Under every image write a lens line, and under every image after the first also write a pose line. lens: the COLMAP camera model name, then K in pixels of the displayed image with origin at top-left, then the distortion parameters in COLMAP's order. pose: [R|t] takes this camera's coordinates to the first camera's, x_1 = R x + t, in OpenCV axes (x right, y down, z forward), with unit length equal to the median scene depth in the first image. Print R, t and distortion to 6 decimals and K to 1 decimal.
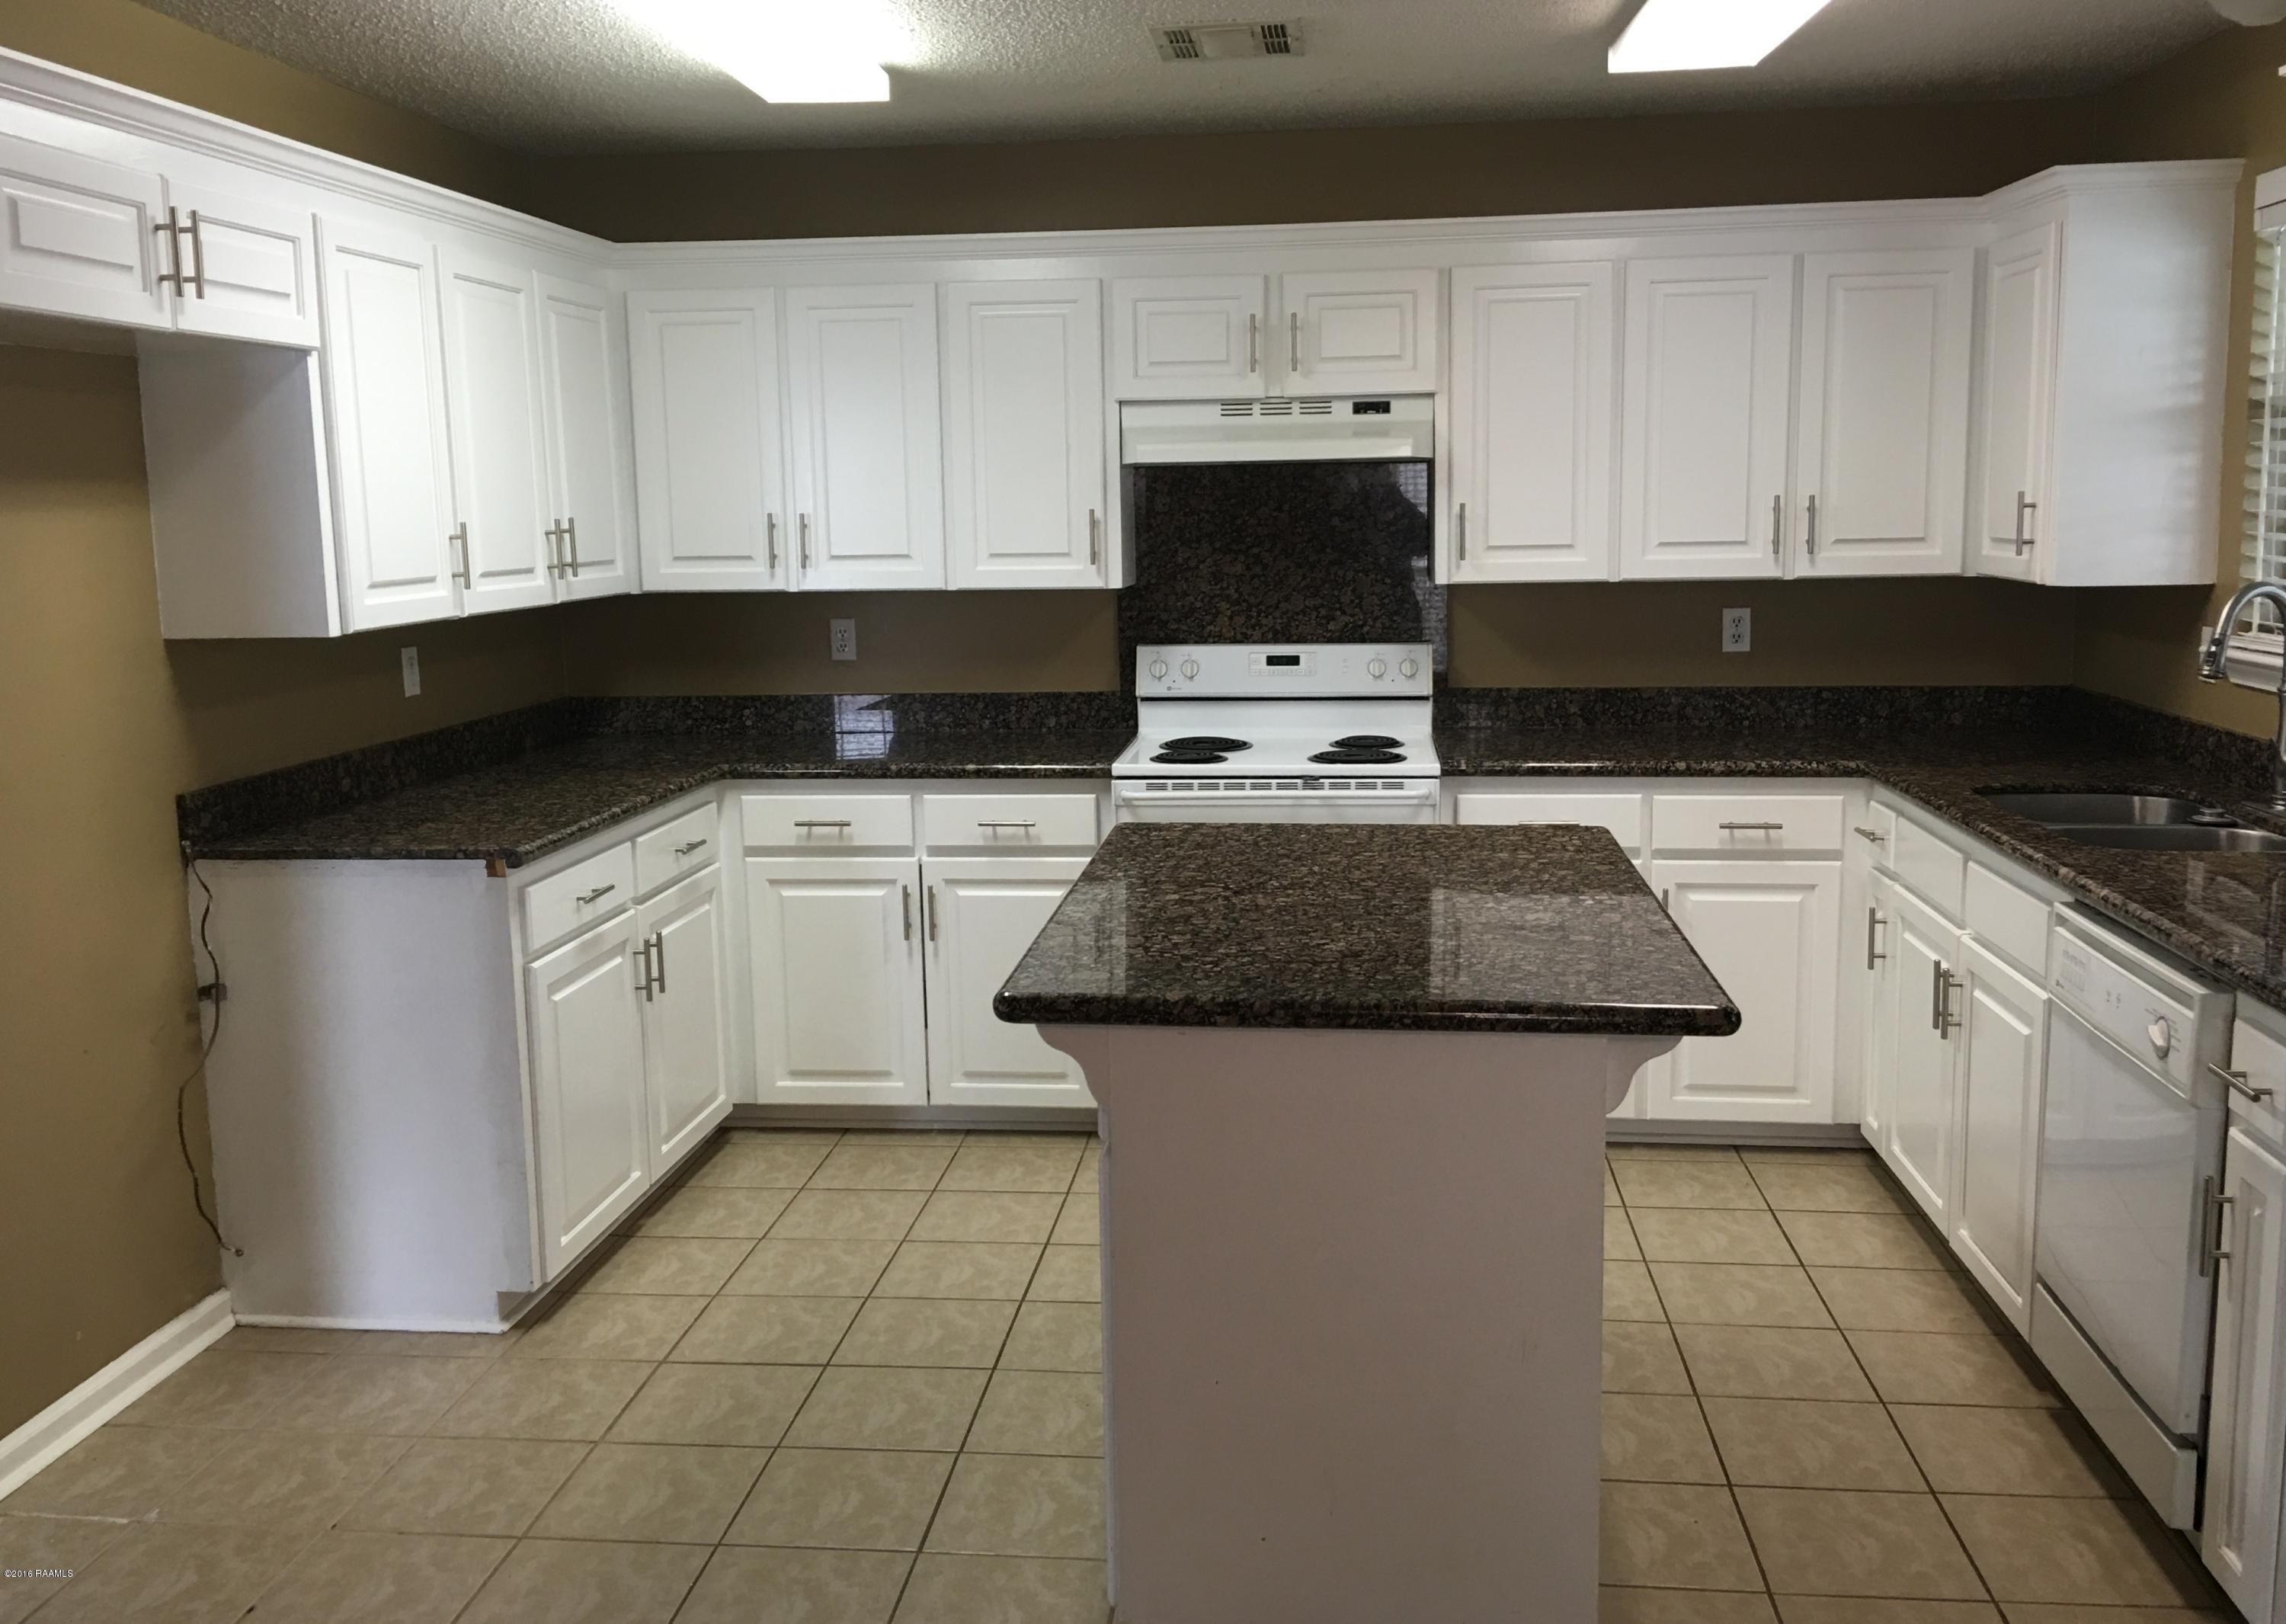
lens RADIAL K [[1987.7, 0, 1144.7], [0, 1987.7, 767.4], [0, 0, 1]] dist [0.075173, -0.118259]
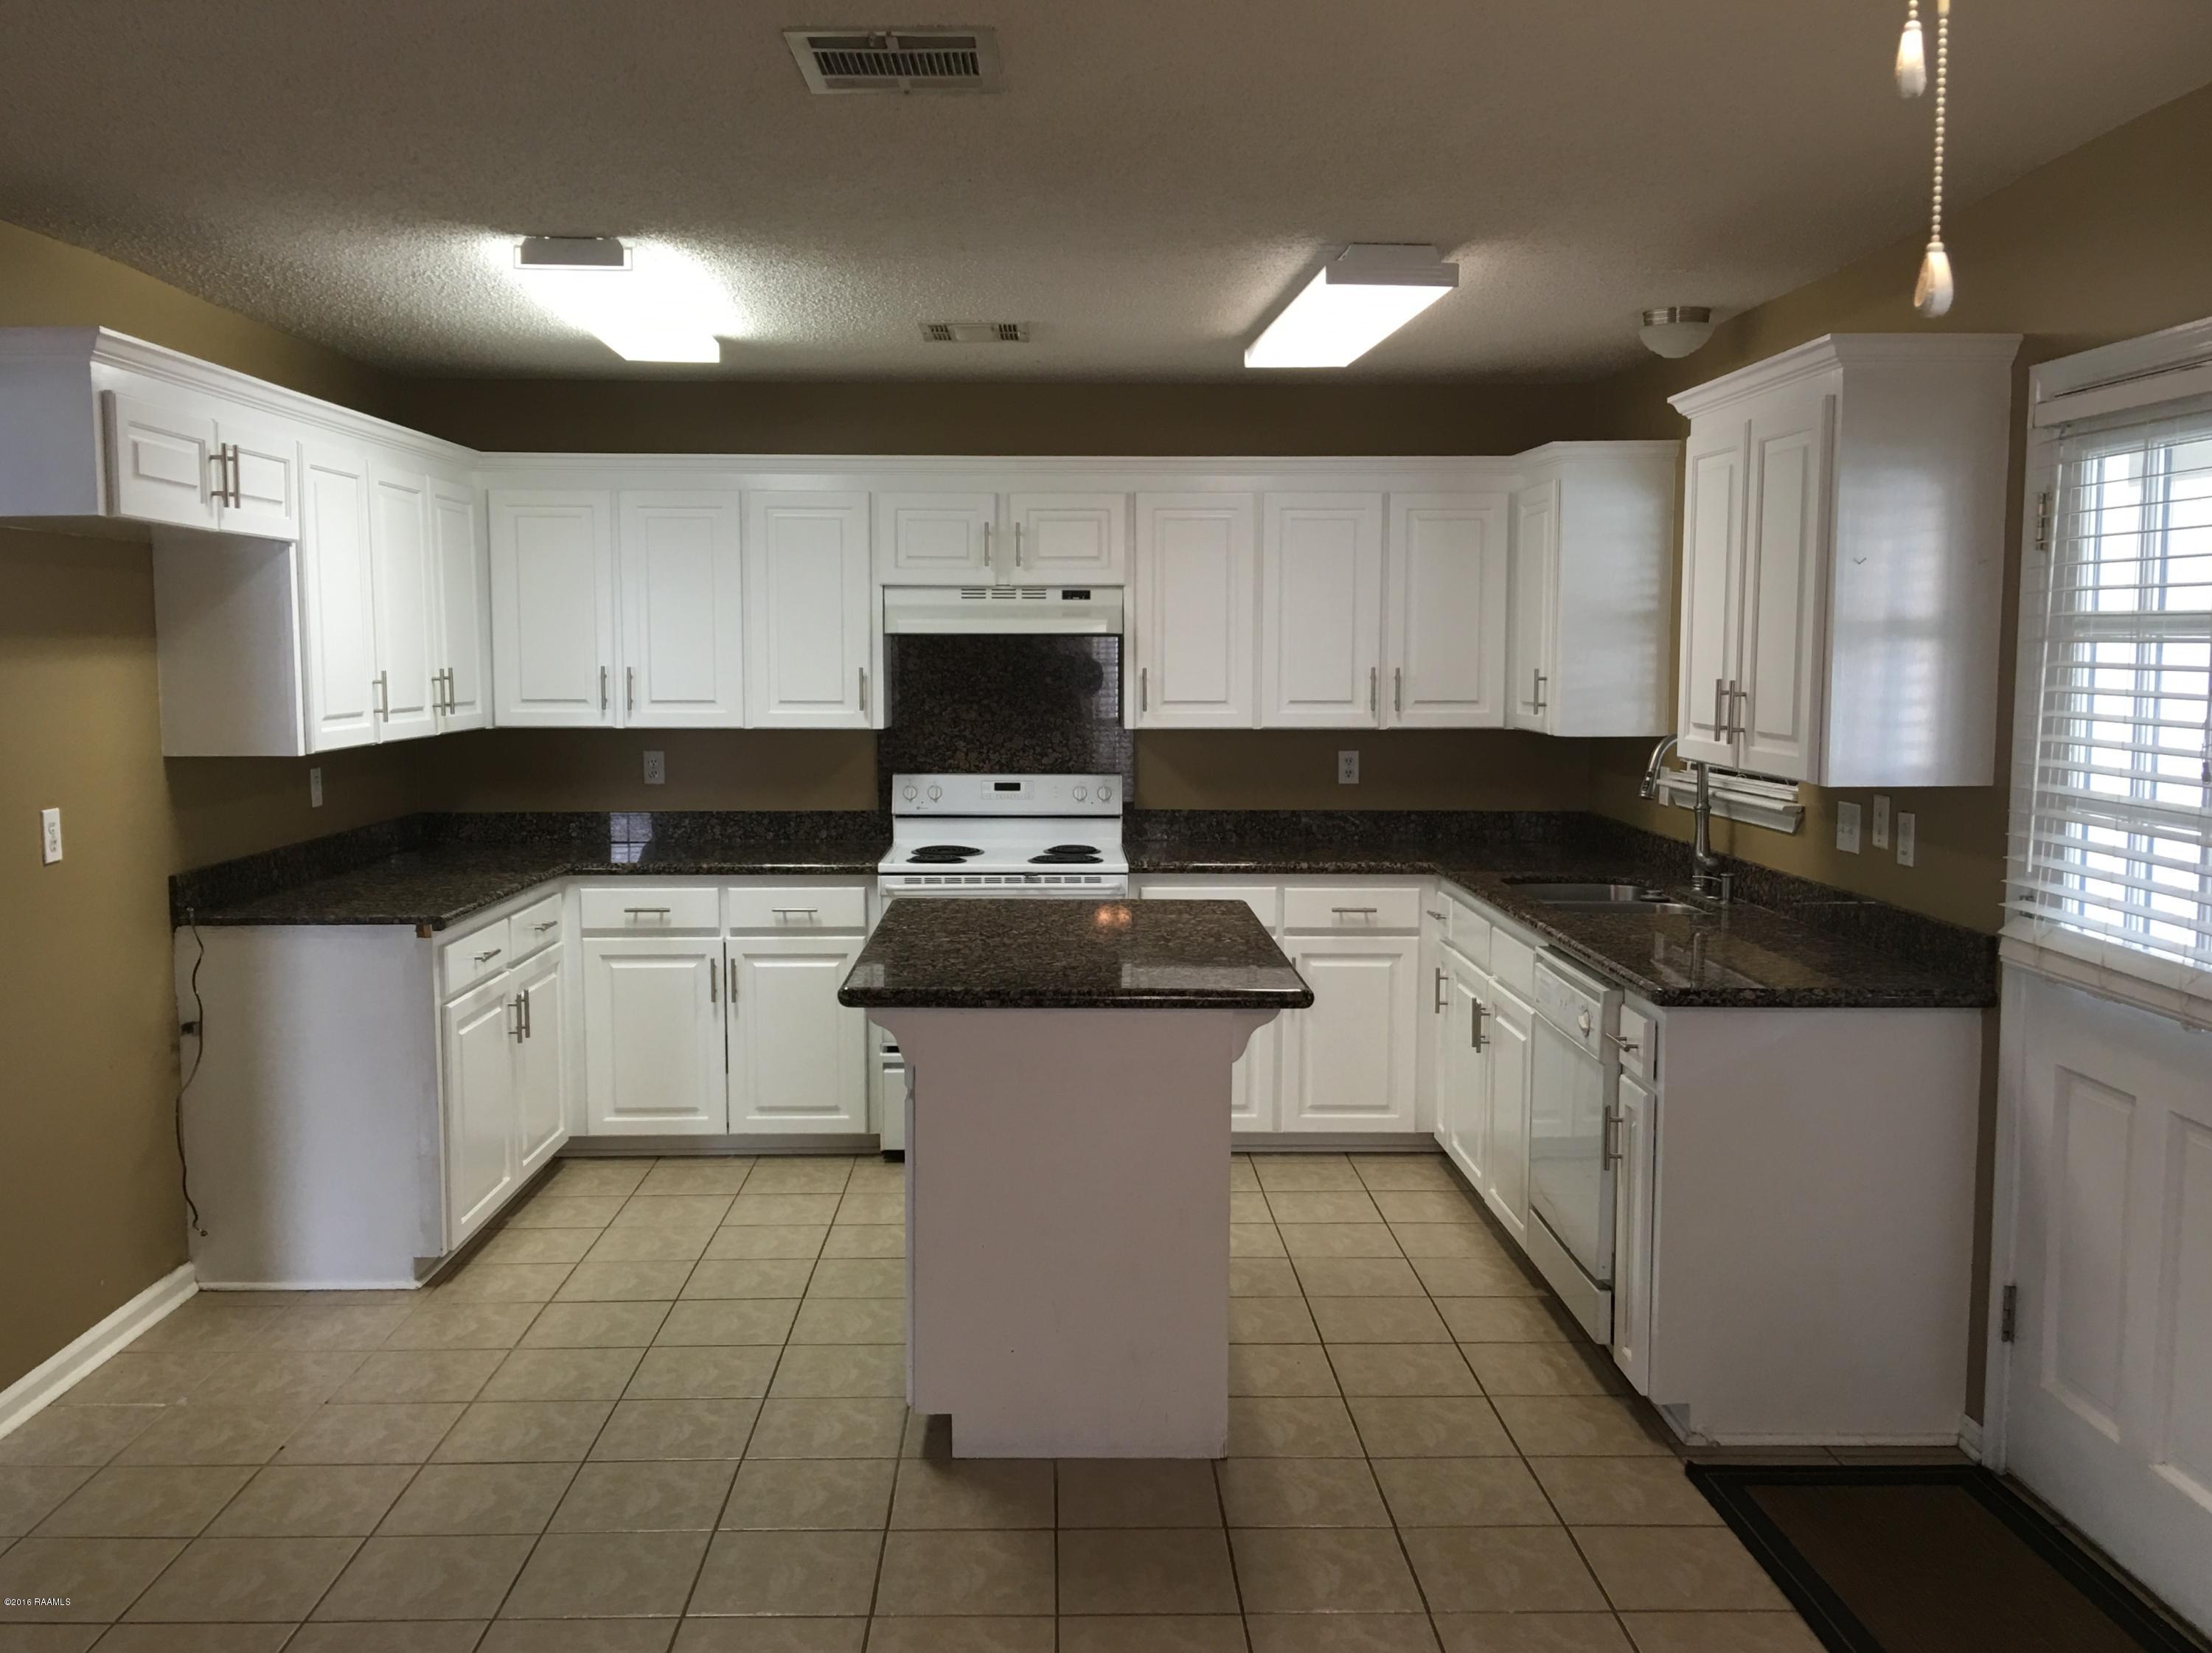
lens RADIAL K [[1903.4, 0, 1106.0], [0, 1903.4, 826.5], [0, 0, 1]] dist [0.040995, -0.001028]
pose [[0.990766, 0.006252, 0.135442, -0.039150], [-0.000360, 0.999054, -0.043487, 0.029275], [-0.135586, 0.043037, 0.989830, -0.260654]]
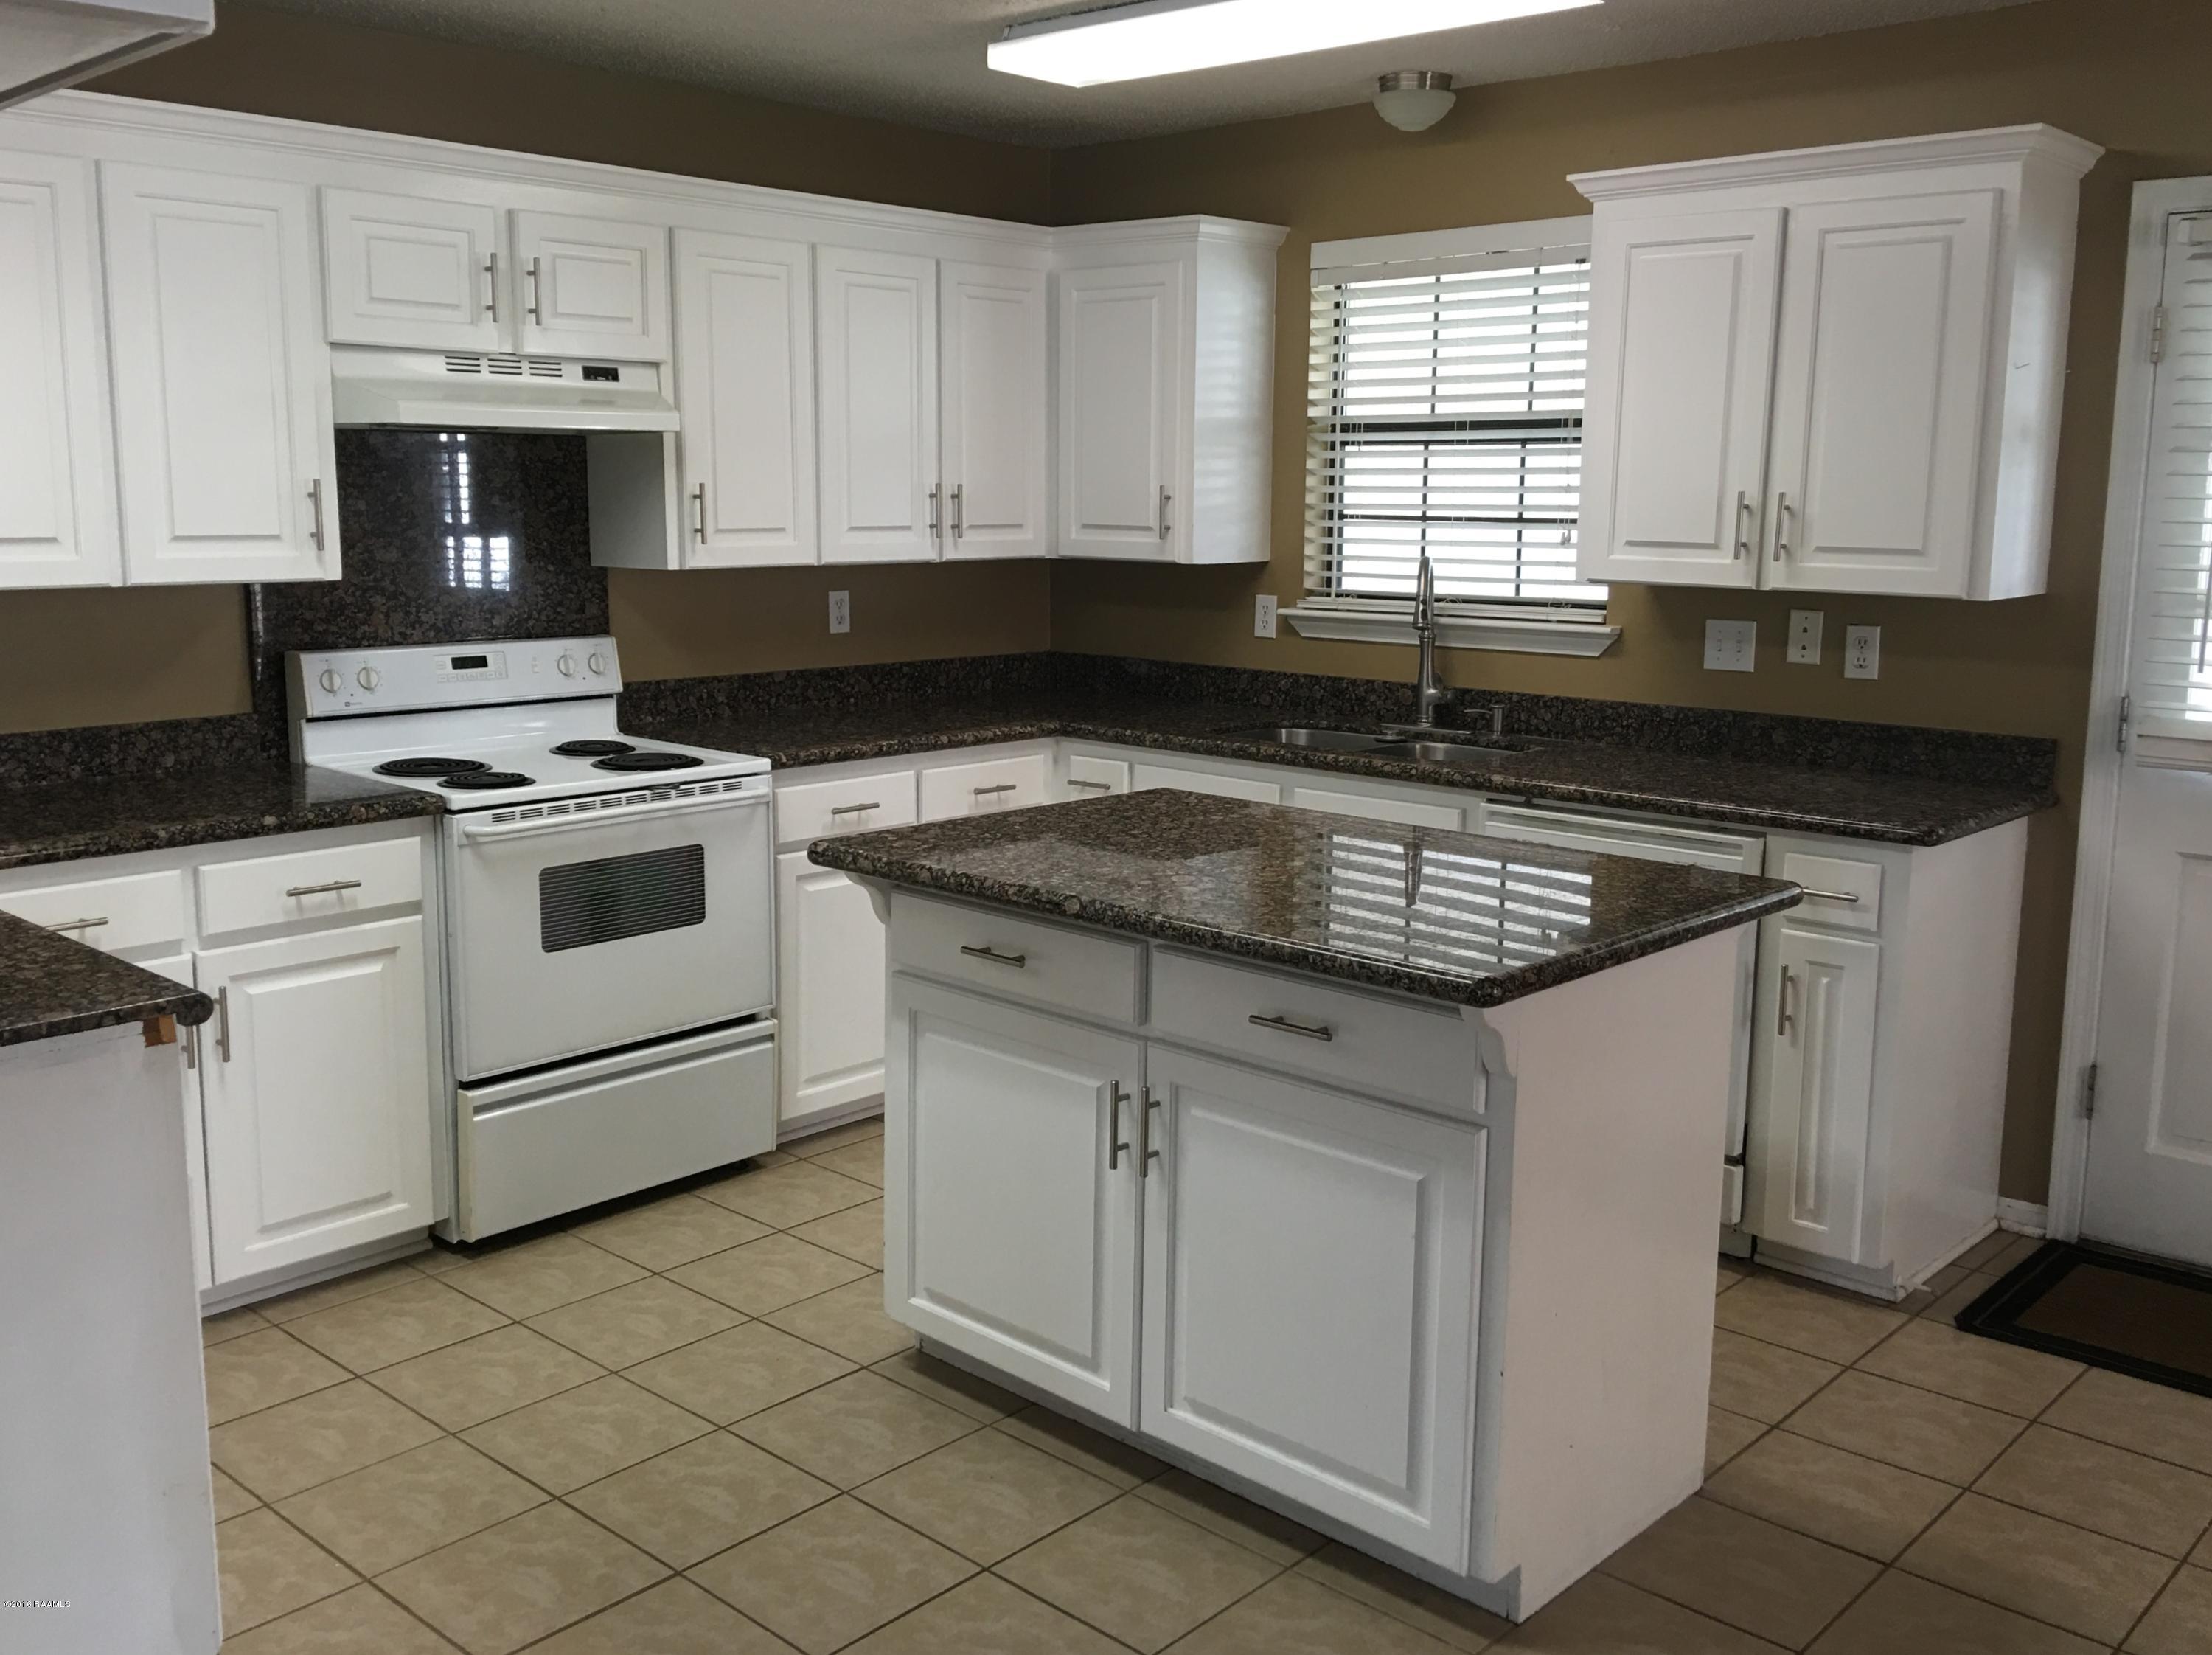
lens RADIAL K [[1967.6, 0, 1103.3], [0, 1967.6, 791.6], [0, 0, 1]] dist [0.024573, -0.003187]
pose [[0.599086, -0.102592, 0.794085, -0.513983], [0.091562, 0.994029, 0.059346, -0.027571], [-0.795432, 0.037155, 0.604903, 0.314642]]
